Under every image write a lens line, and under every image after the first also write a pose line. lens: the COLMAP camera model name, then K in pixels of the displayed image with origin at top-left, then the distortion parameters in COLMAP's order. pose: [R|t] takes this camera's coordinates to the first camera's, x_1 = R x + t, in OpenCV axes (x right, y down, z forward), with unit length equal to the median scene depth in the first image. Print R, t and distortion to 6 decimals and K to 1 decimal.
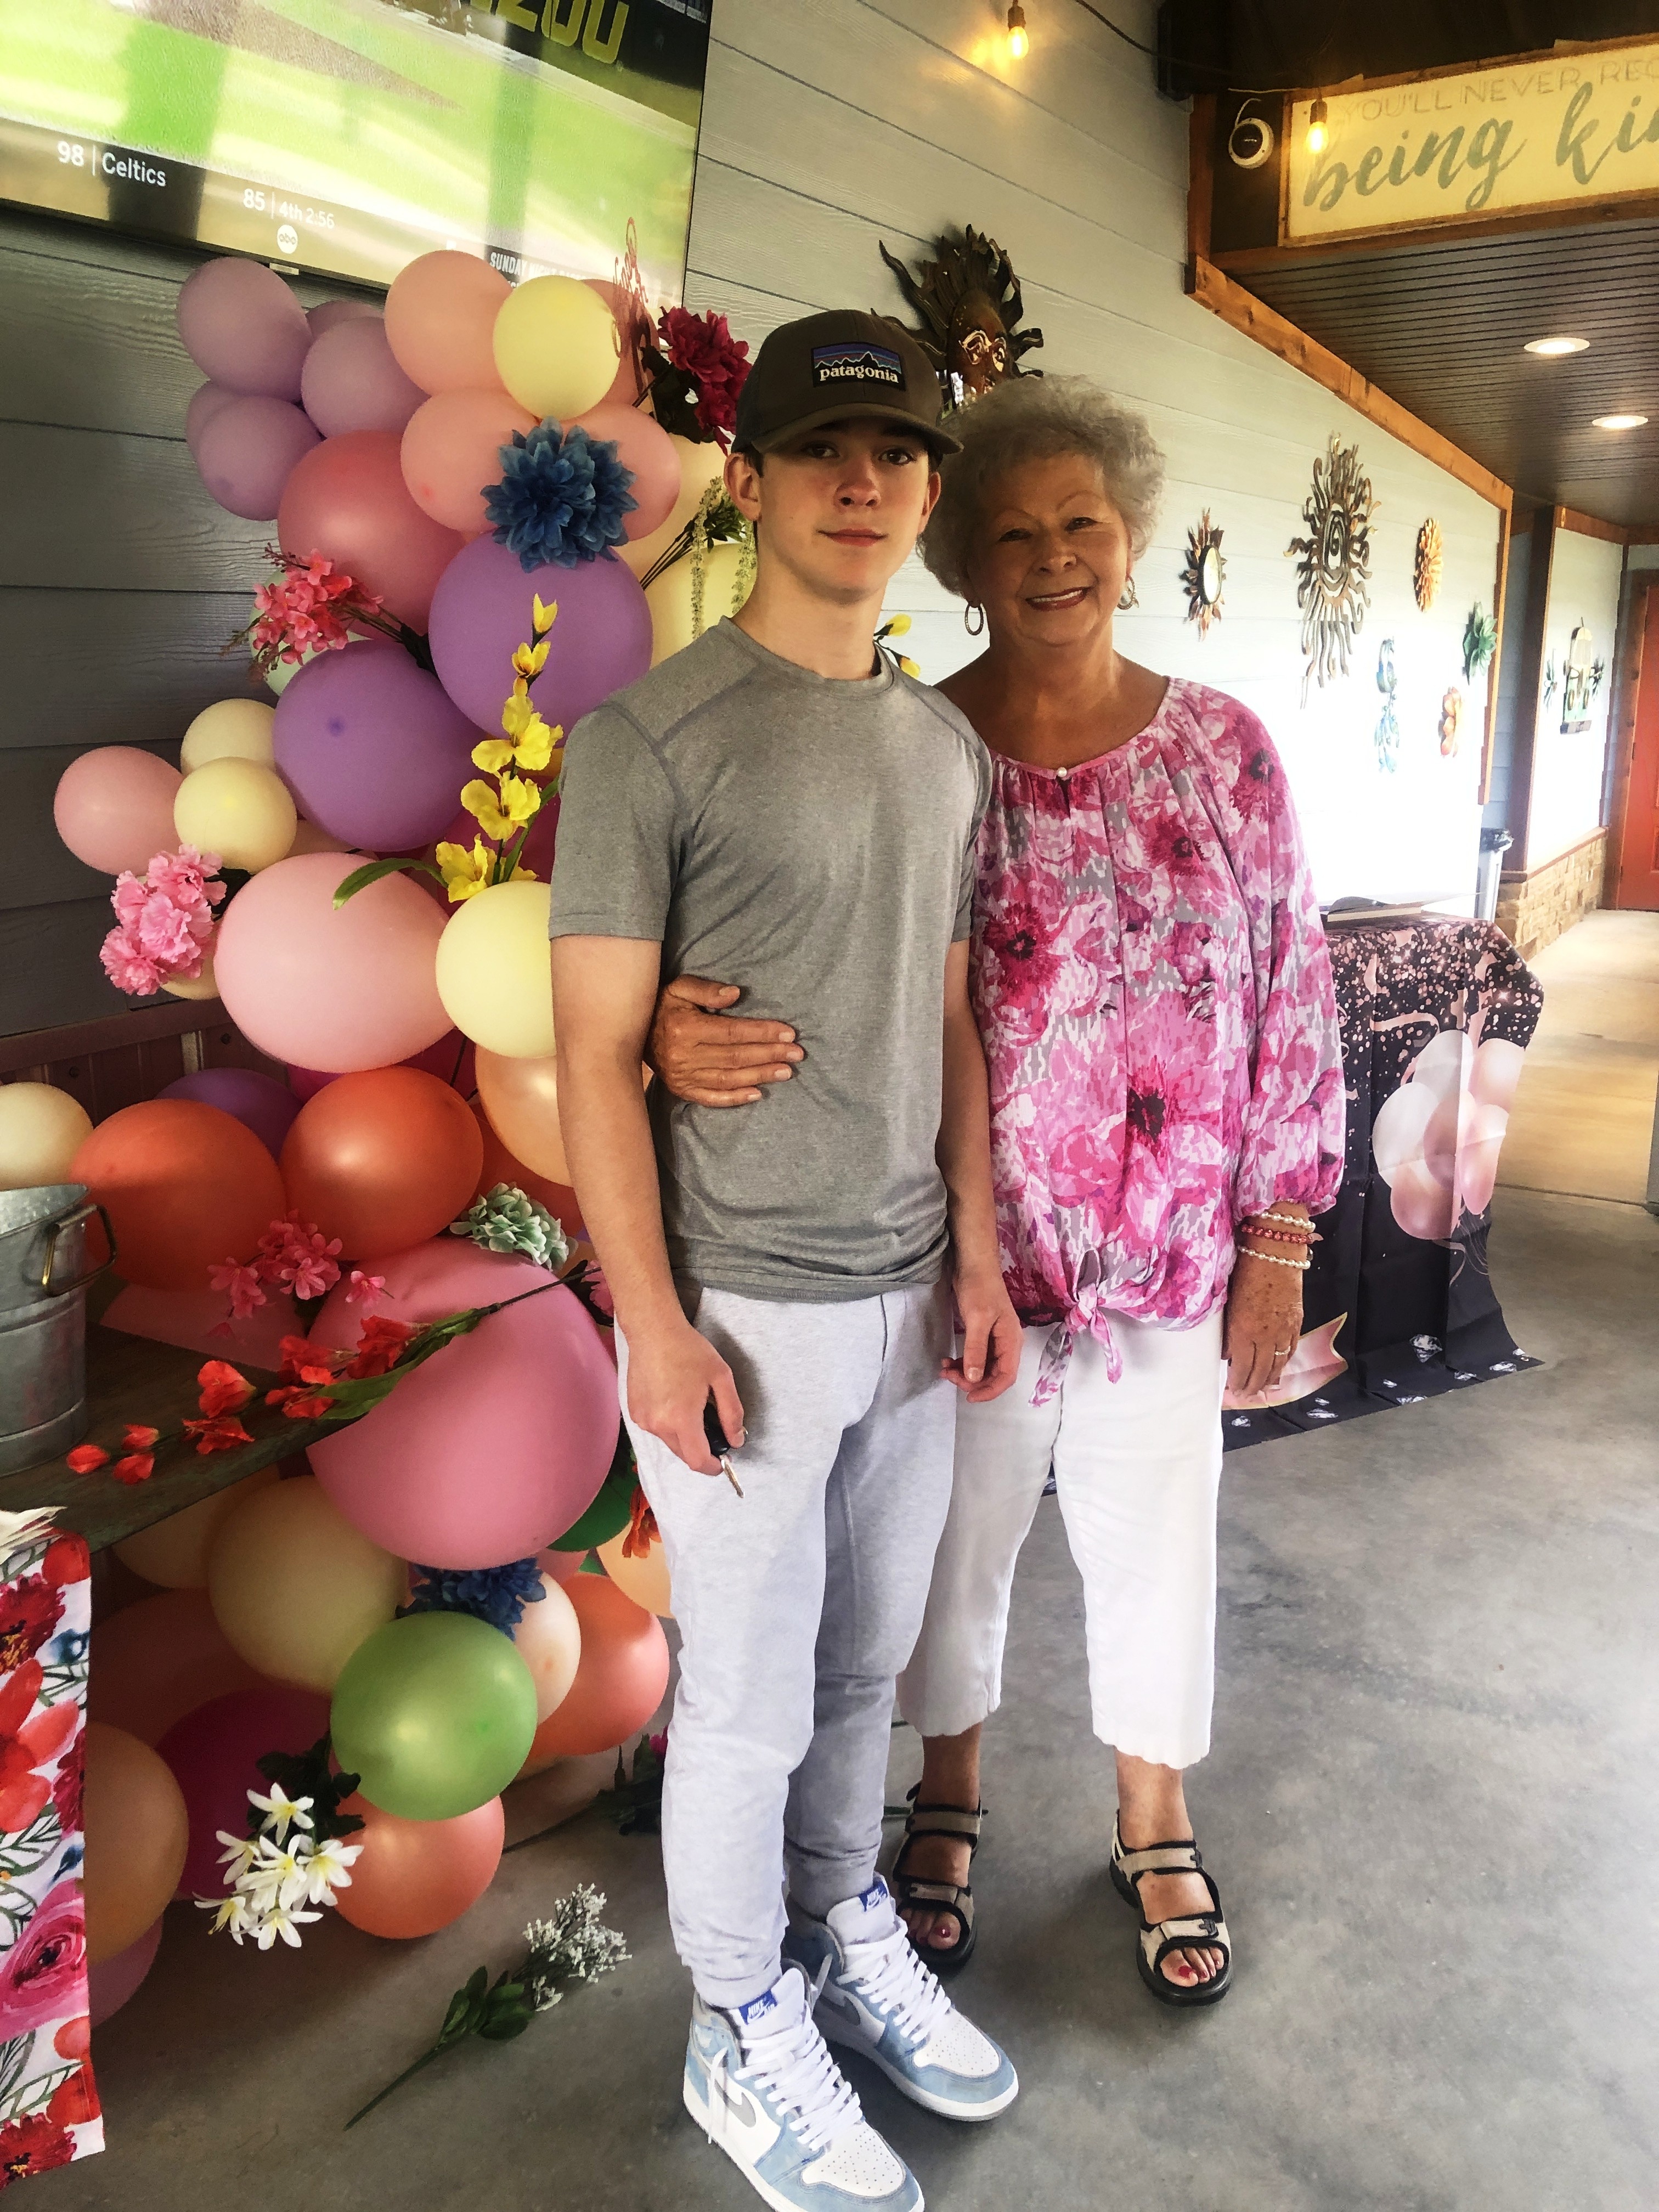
lens RADIAL K [[1766.3, 0, 839.7], [0, 1766.3, 1121.6], [0, 0, 1]] dist [-0.005983, 0.012564]
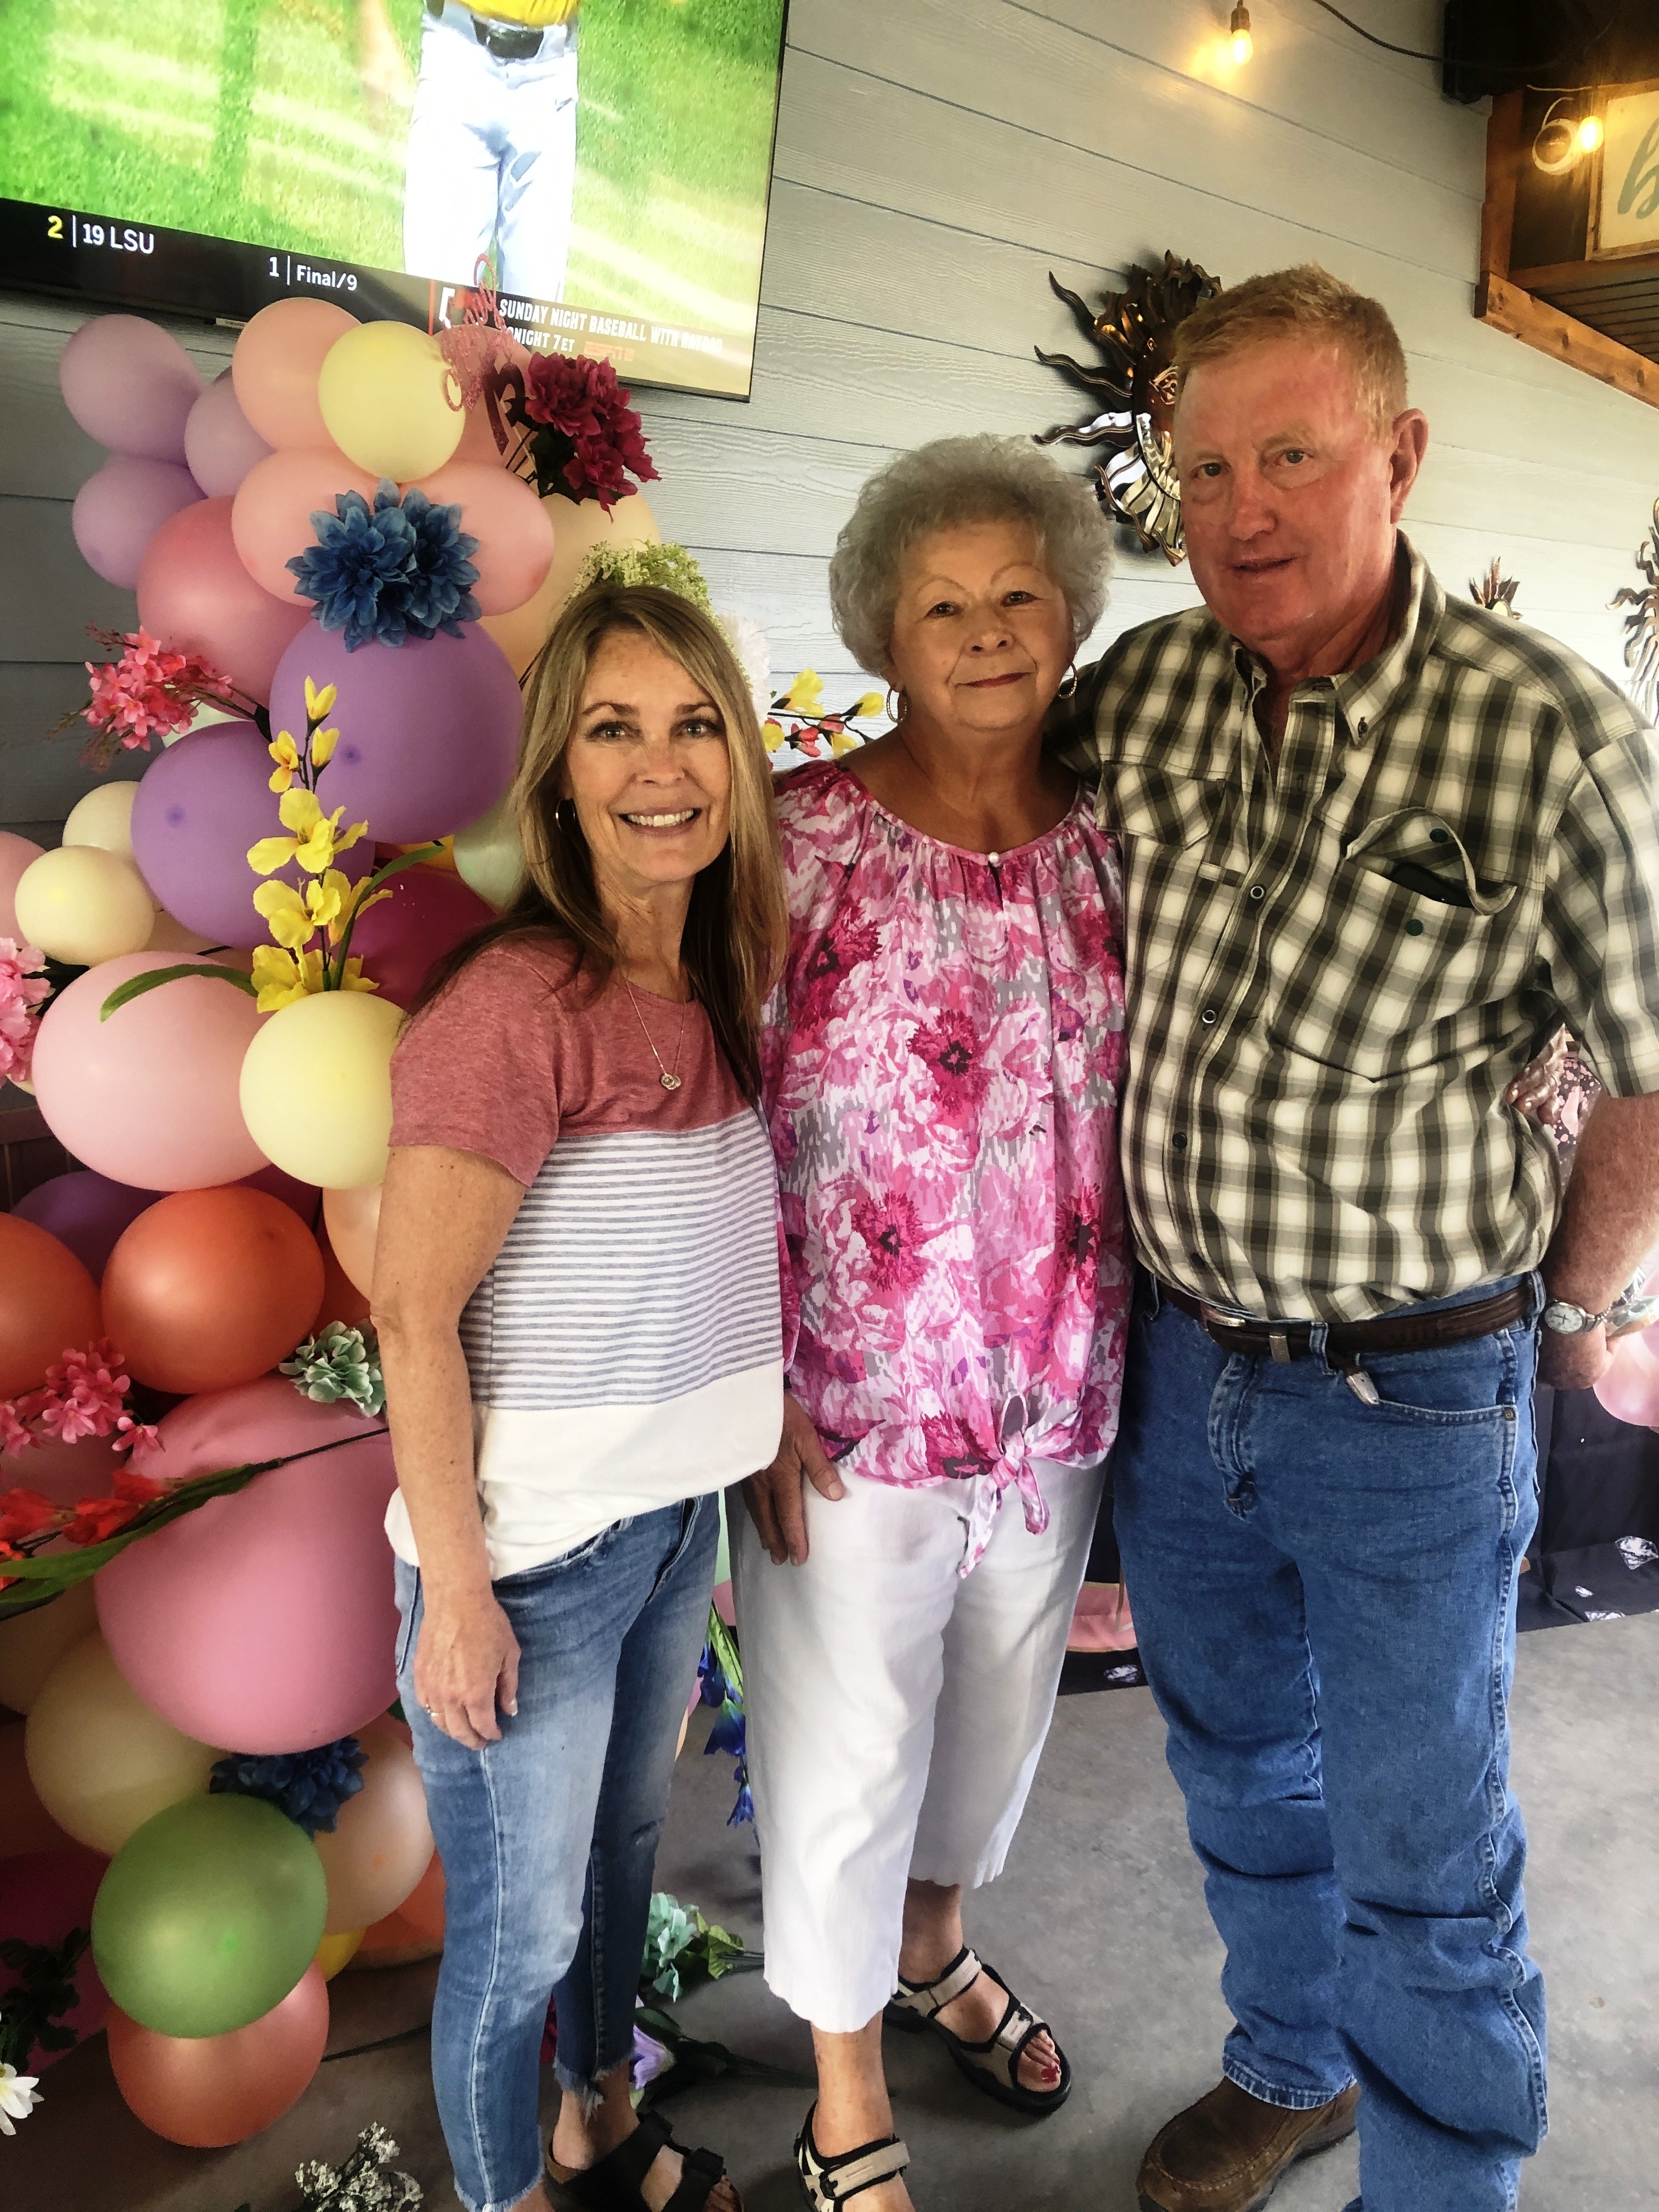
lens RADIAL K [[1756.5, 0, 856.9], [0, 1756.5, 1110.0], [0, 0, 1]] dist [0.007172, 0.009160]
pose [[0.974208, 0.063310, -0.216589, 0.146980], [-0.068891, 0.997456, -0.018307, -0.043493], [0.214879, 0.032756, 0.976091, 0.103998]]
